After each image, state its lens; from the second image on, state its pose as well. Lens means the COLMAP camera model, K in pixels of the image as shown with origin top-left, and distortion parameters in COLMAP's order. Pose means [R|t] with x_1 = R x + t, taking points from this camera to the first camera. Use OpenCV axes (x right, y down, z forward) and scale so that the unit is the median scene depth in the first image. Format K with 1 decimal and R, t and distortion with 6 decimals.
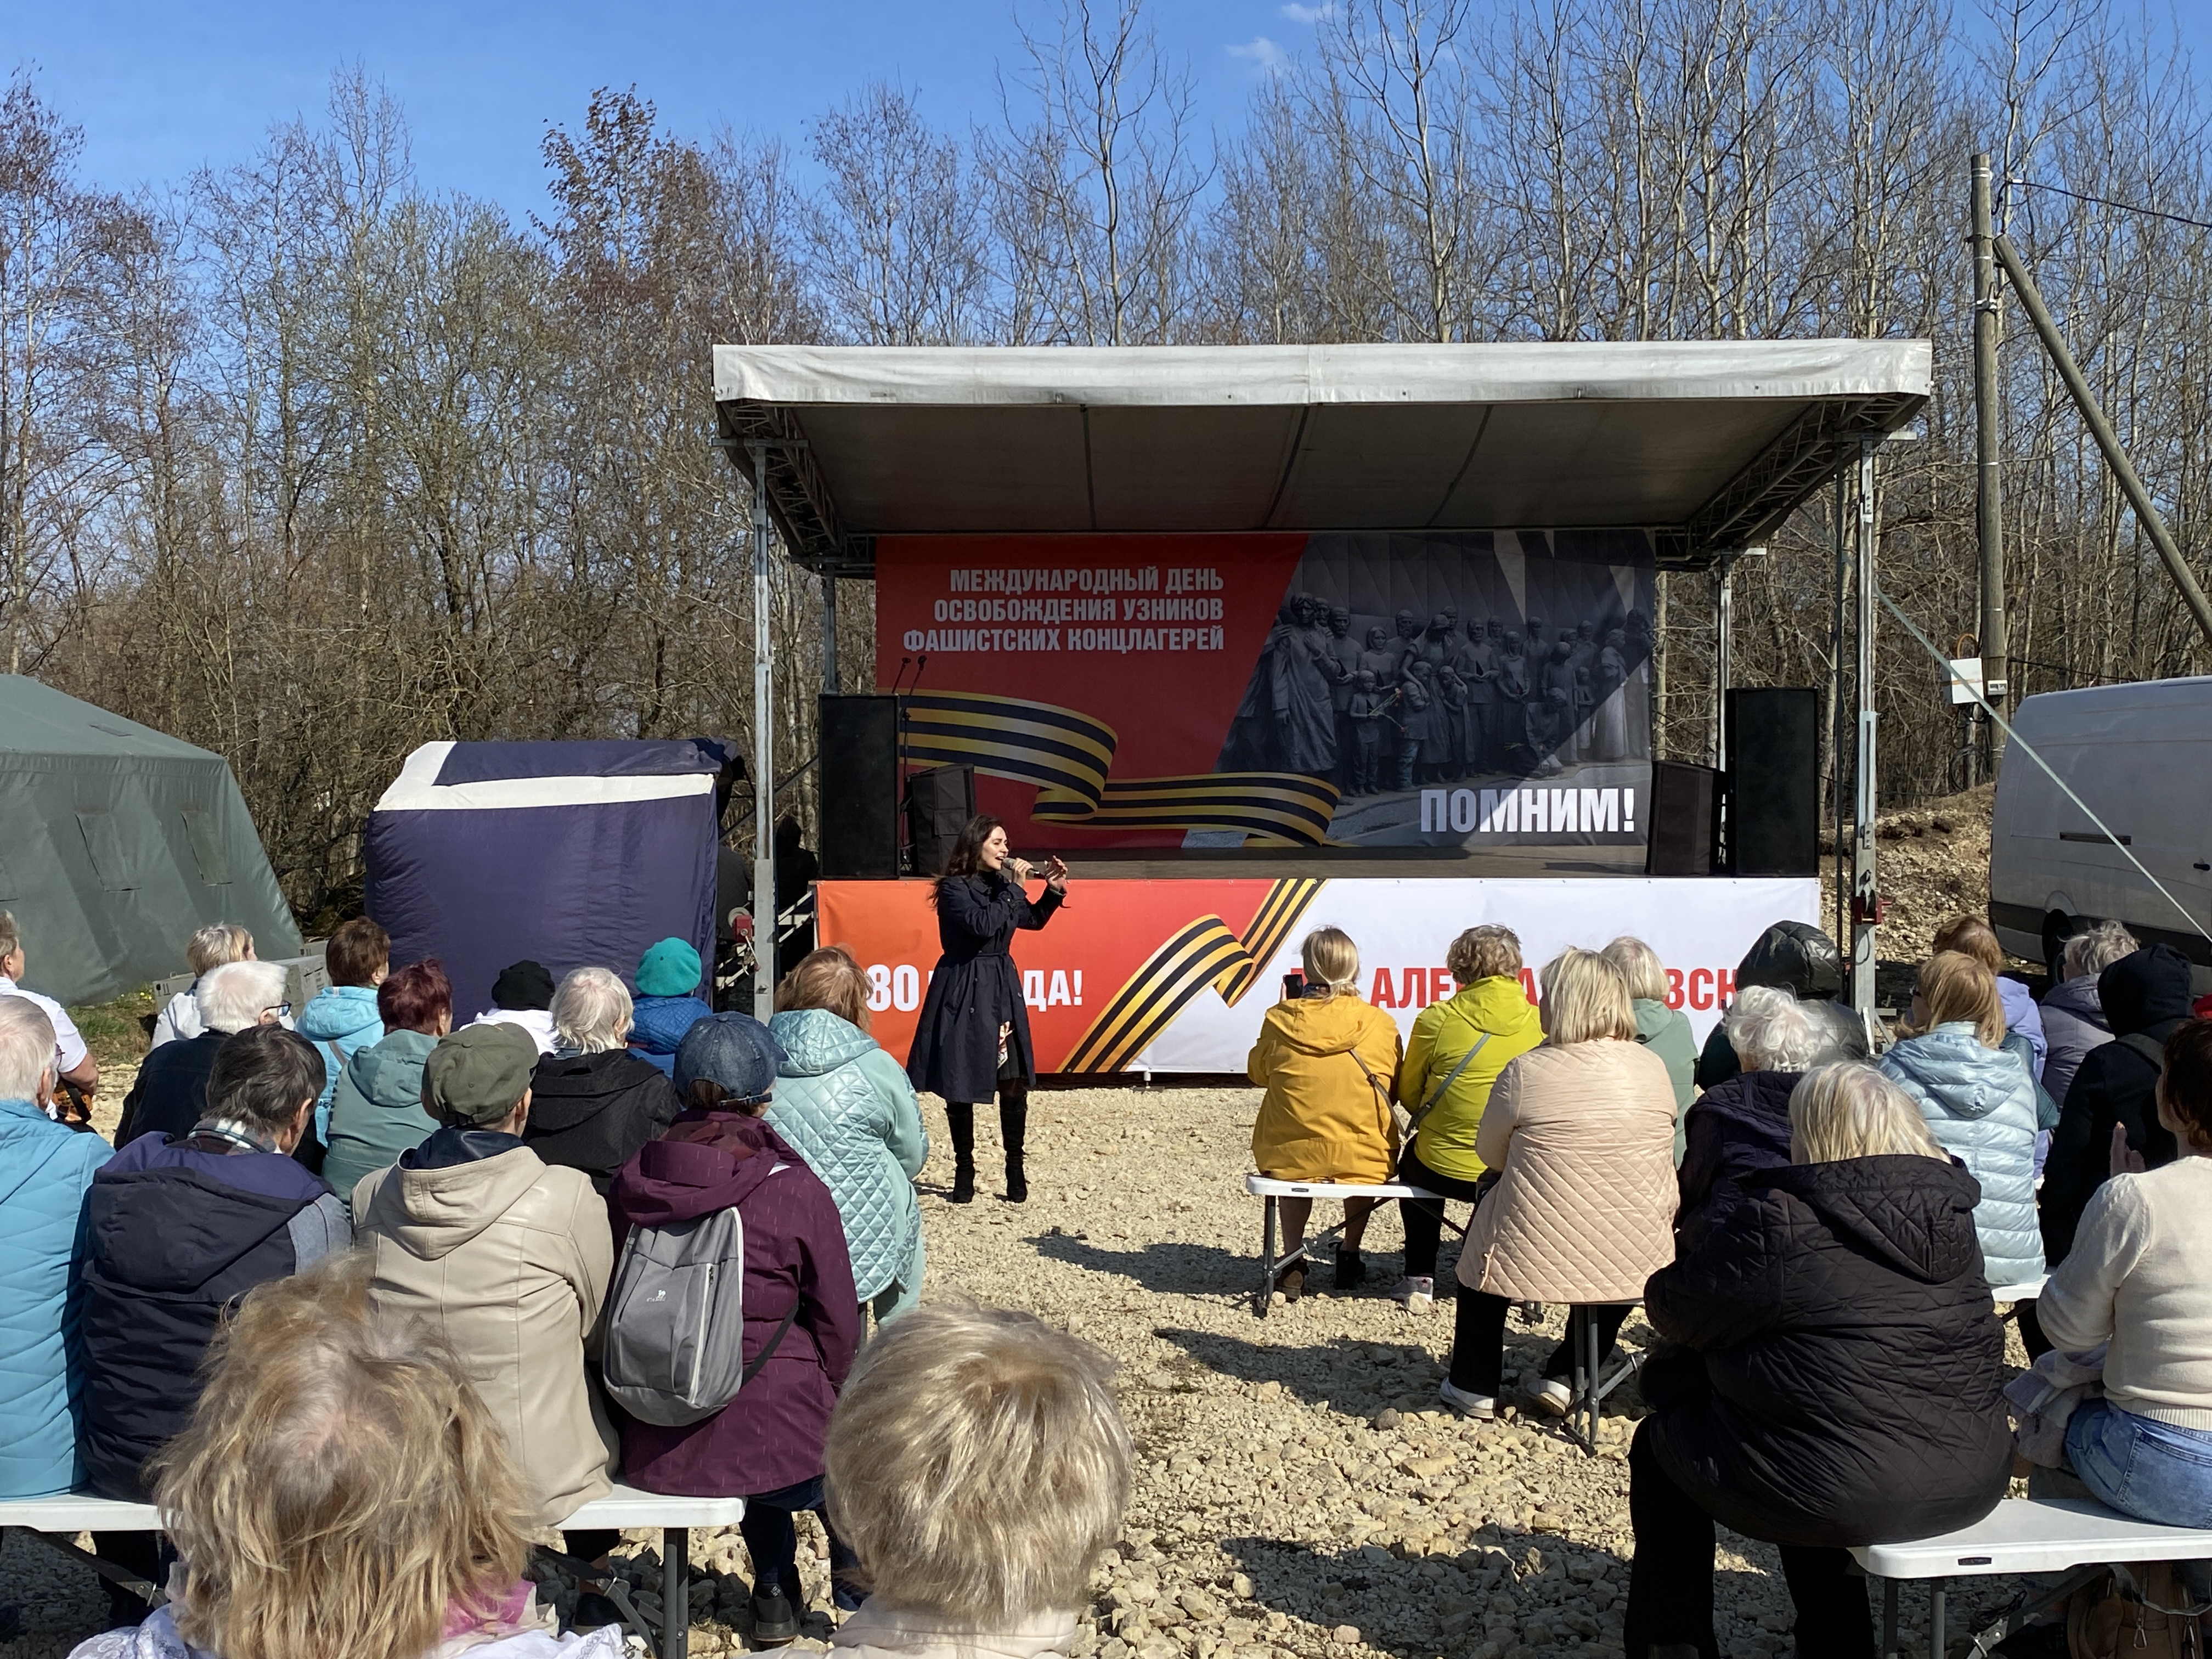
lens RADIAL K [[2520.0, 0, 1063.2], [0, 2520.0, 781.6], [0, 0, 1]] dist [0.220334, -1.129869]
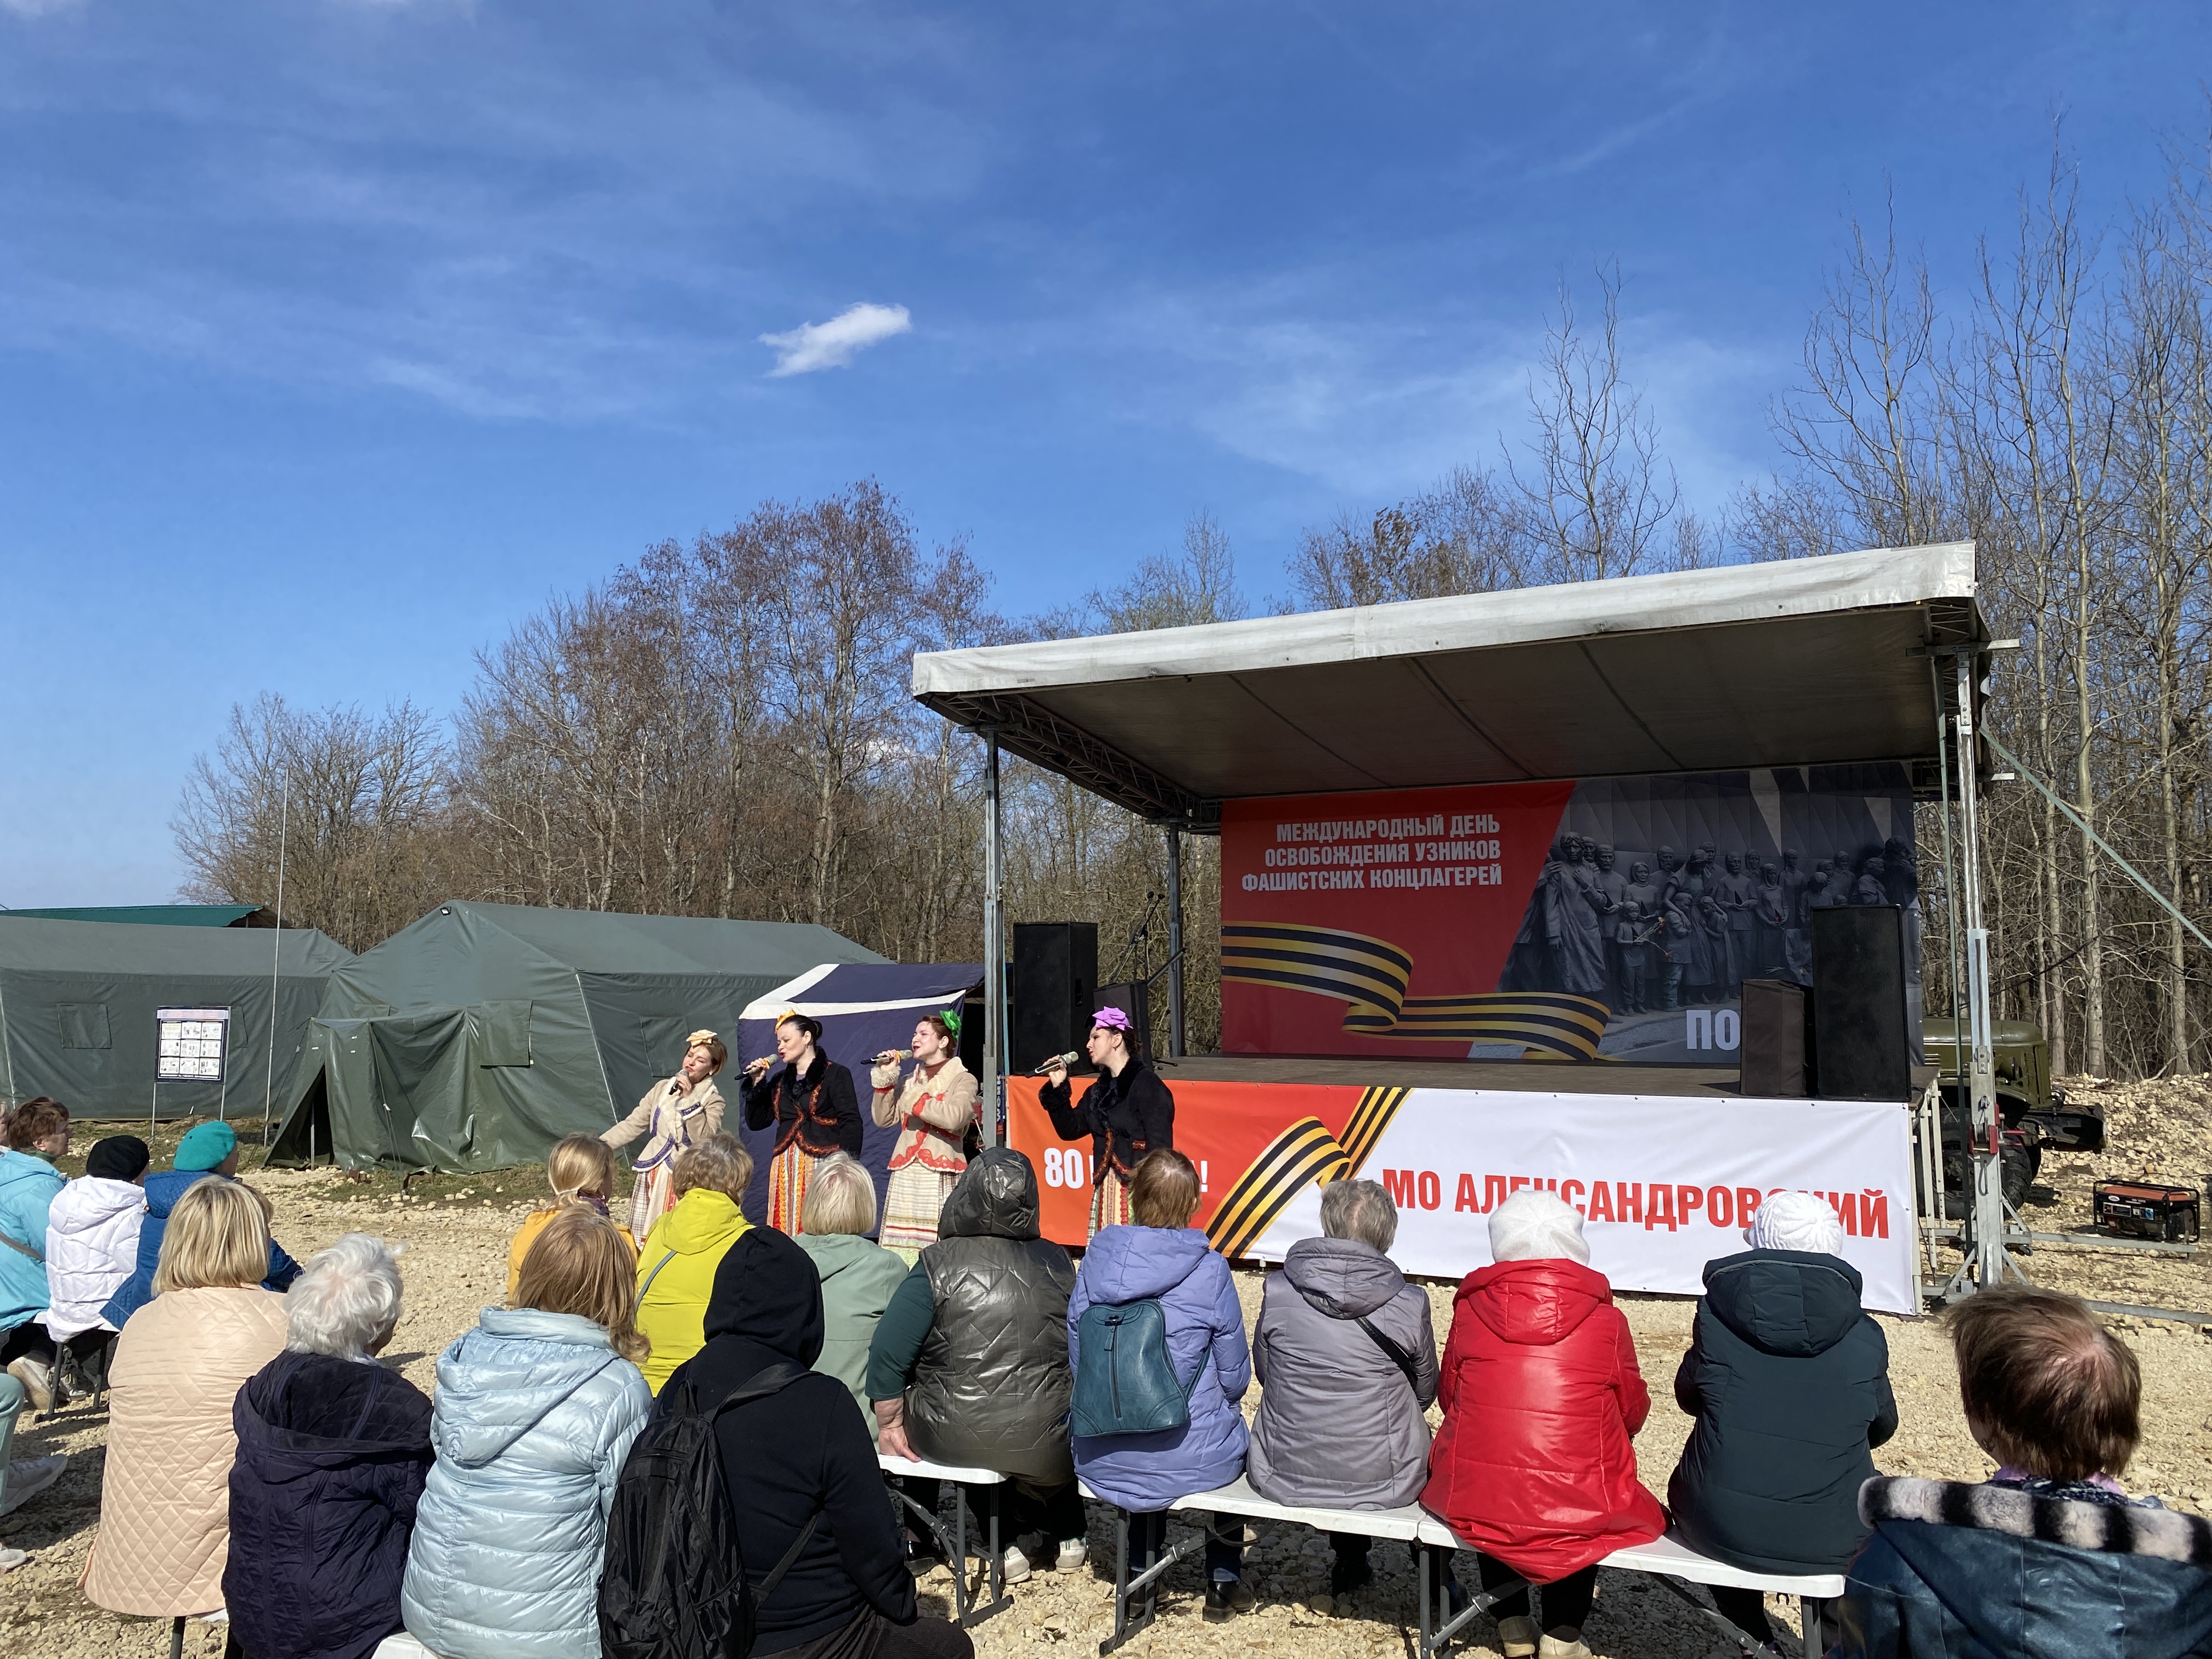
lens RADIAL K [[1740.7, 0, 1022.5], [0, 1740.7, 799.5], [0, 0, 1]] dist [0.056113, -0.197554]
pose [[0.871136, -0.045209, -0.488957, 0.264049], [-0.012490, 0.993390, -0.114103, 0.002528], [0.490884, 0.105506, 0.864813, 0.203341]]
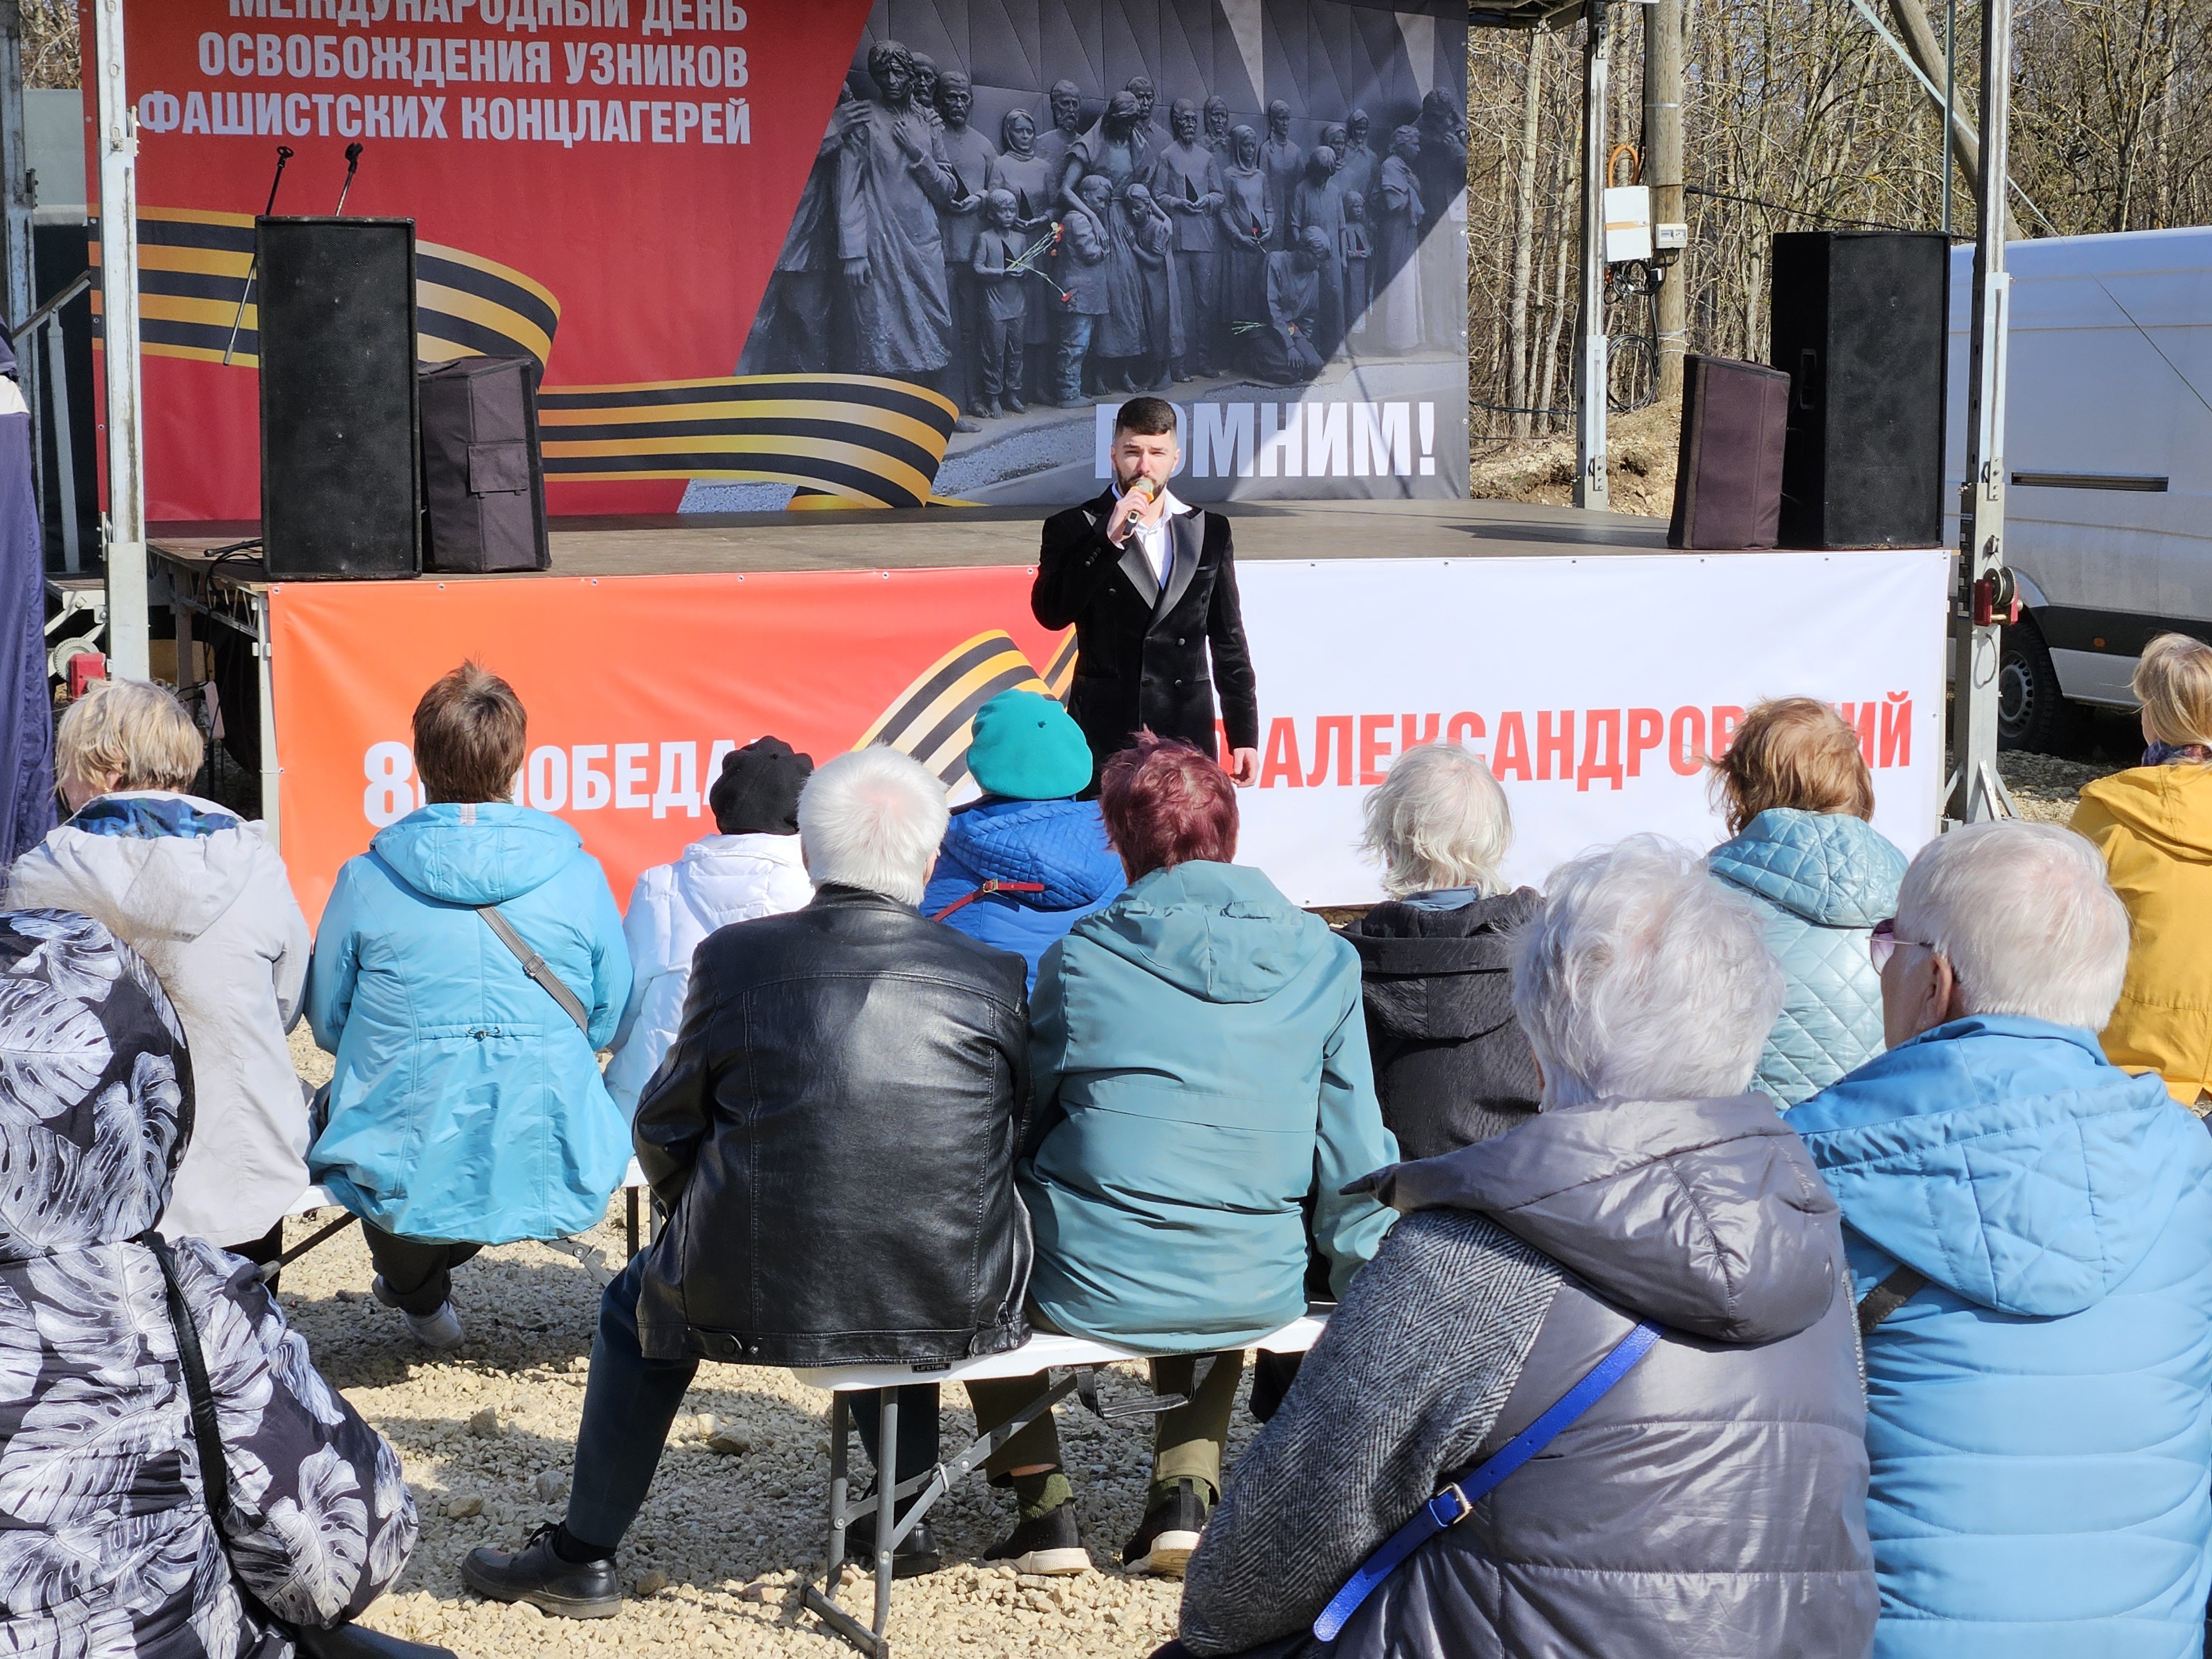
lens RADIAL K [[4408.3, 0, 1440.0], [0, 4408.3, 997.2], [0, 0, 1]] dist [-0.013078, 0.111517]
pose [[0.906093, -0.058277, 0.419046, -0.209290], [0.001016, 0.990765, 0.135590, 0.000895], [-0.423078, -0.122431, 0.897784, 0.067558]]
